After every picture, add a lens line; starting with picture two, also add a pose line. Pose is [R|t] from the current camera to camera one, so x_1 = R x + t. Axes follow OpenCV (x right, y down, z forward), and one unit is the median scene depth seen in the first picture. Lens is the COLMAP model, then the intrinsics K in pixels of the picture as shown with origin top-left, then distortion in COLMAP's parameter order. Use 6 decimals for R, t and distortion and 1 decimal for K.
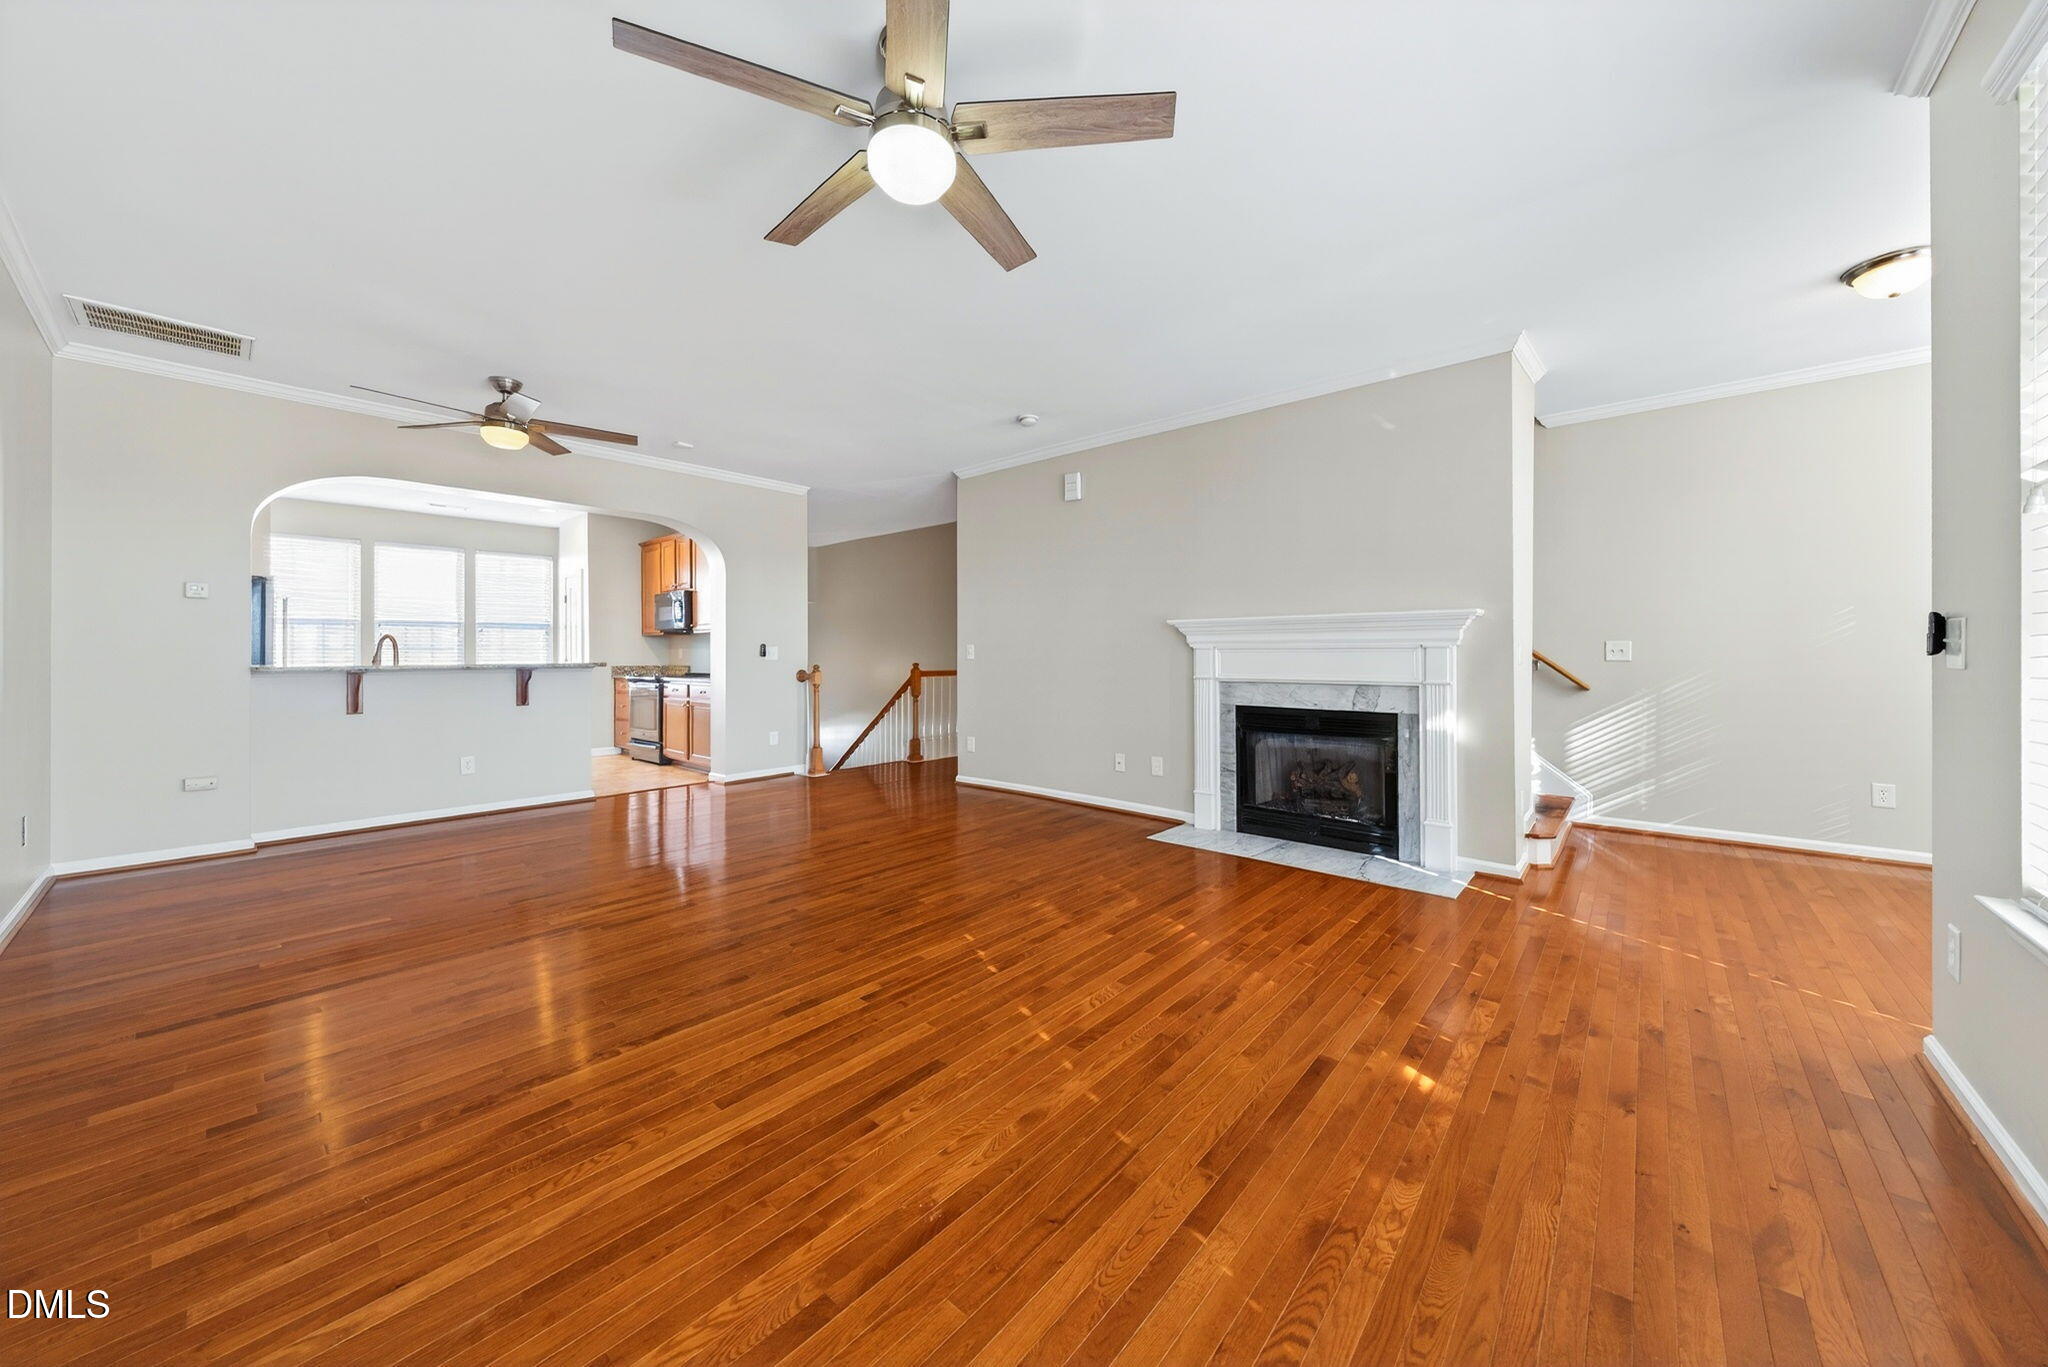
lens RADIAL K [[702.1, 0, 1043.6], [0, 702.1, 655.6], [0, 0, 1]] dist [0.001288, -0.000390]
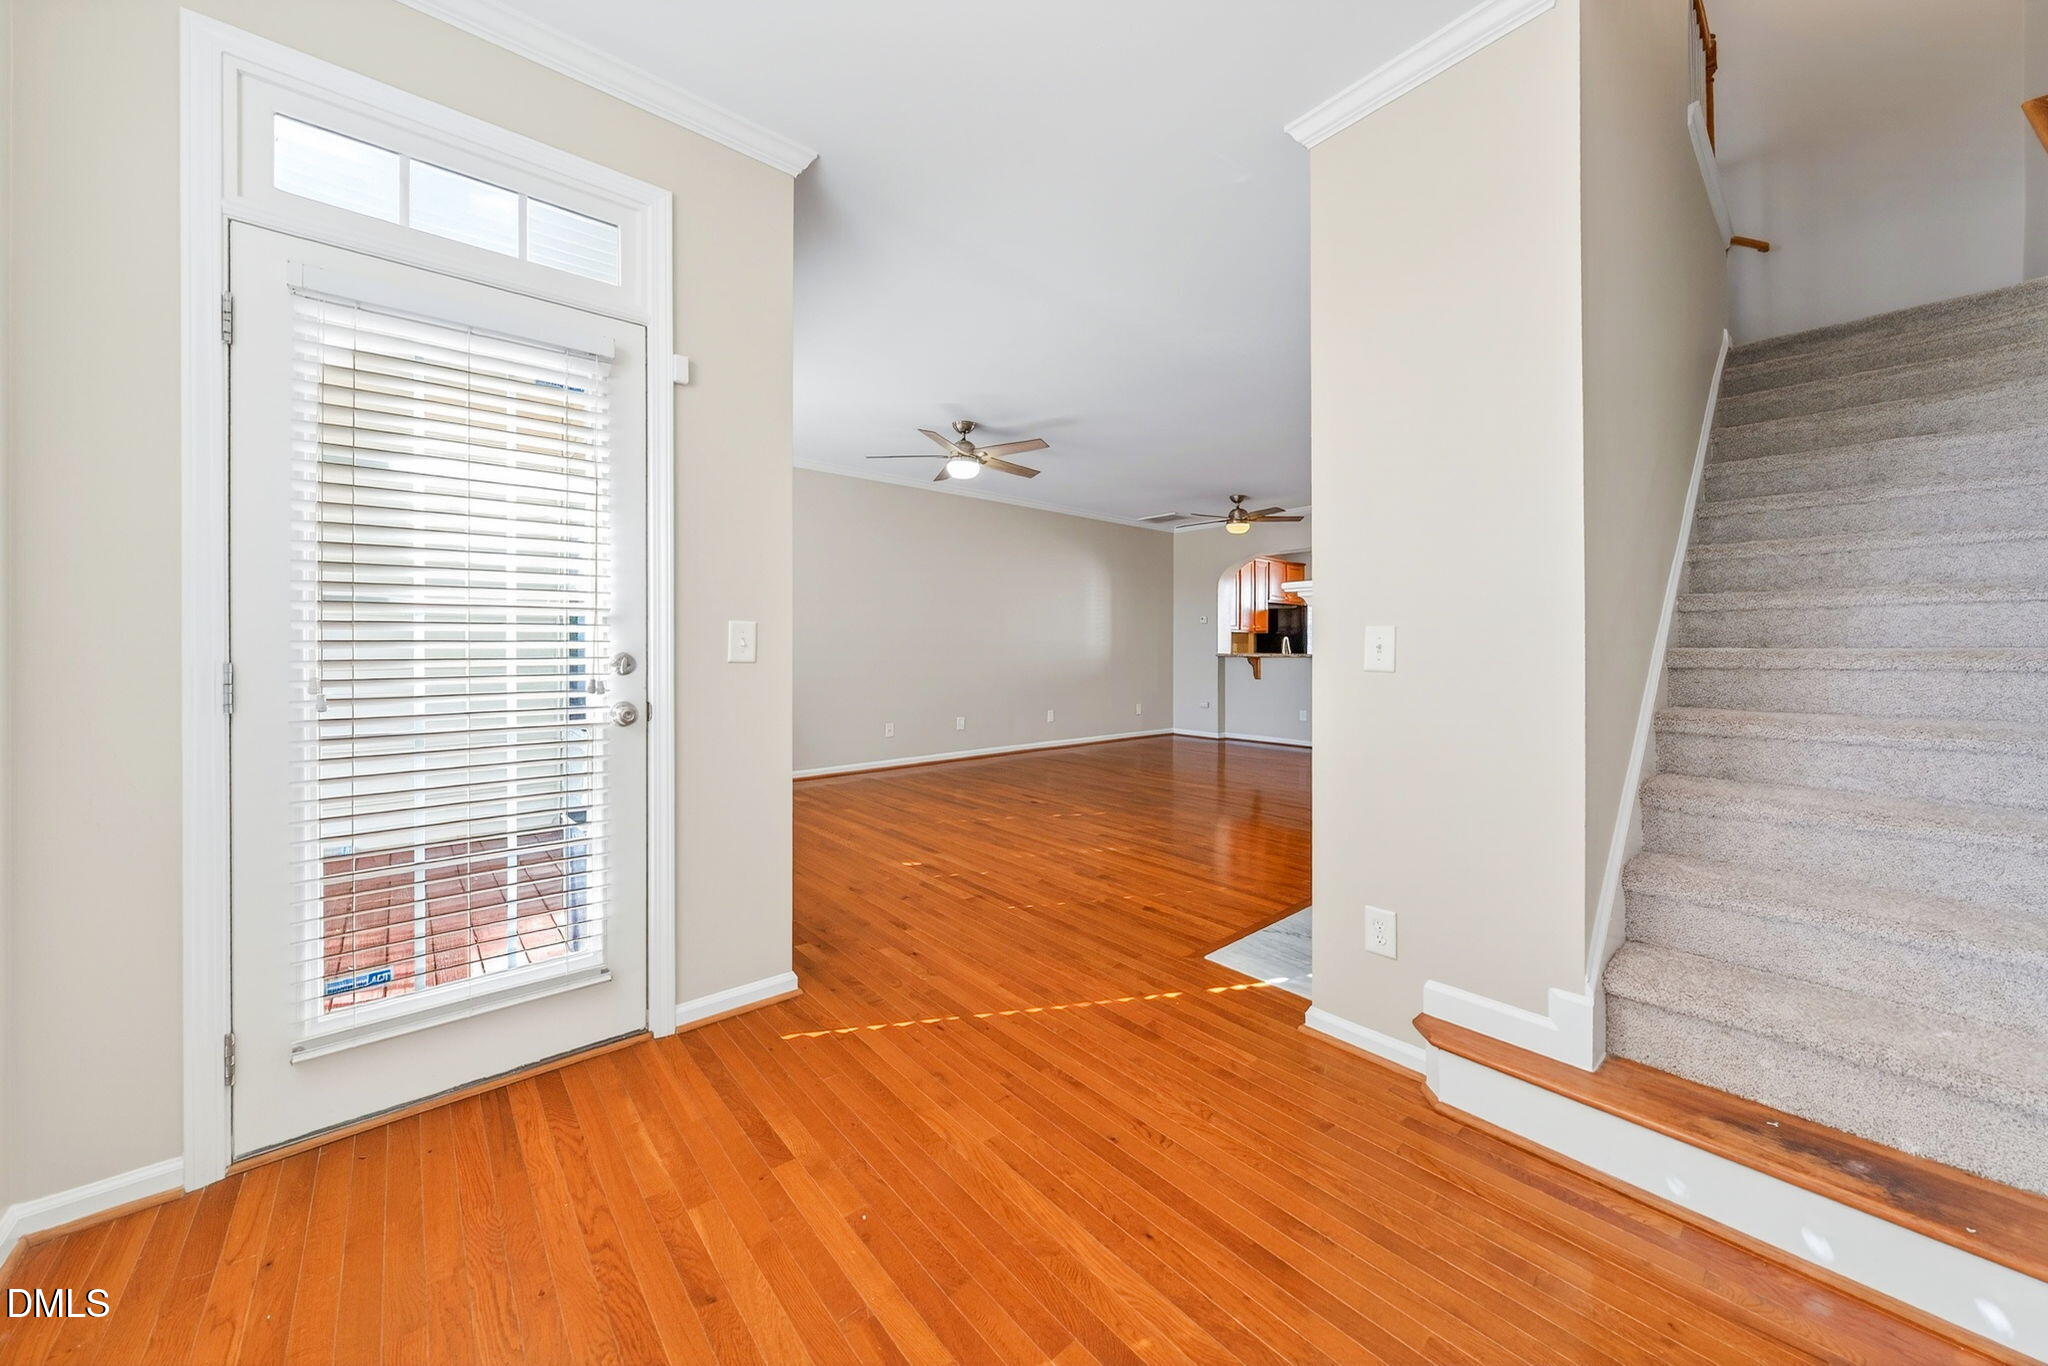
lens RADIAL K [[702.1, 0, 1033.7], [0, 702.1, 650.0], [0, 0, 1]] dist [0.001288, -0.000390]
pose [[-0.126185, 0.002020, -0.992005, 1.131500], [0.000311, 0.999998, 0.001996, -0.002483], [0.992007, -0.000057, -0.126186, 0.736360]]
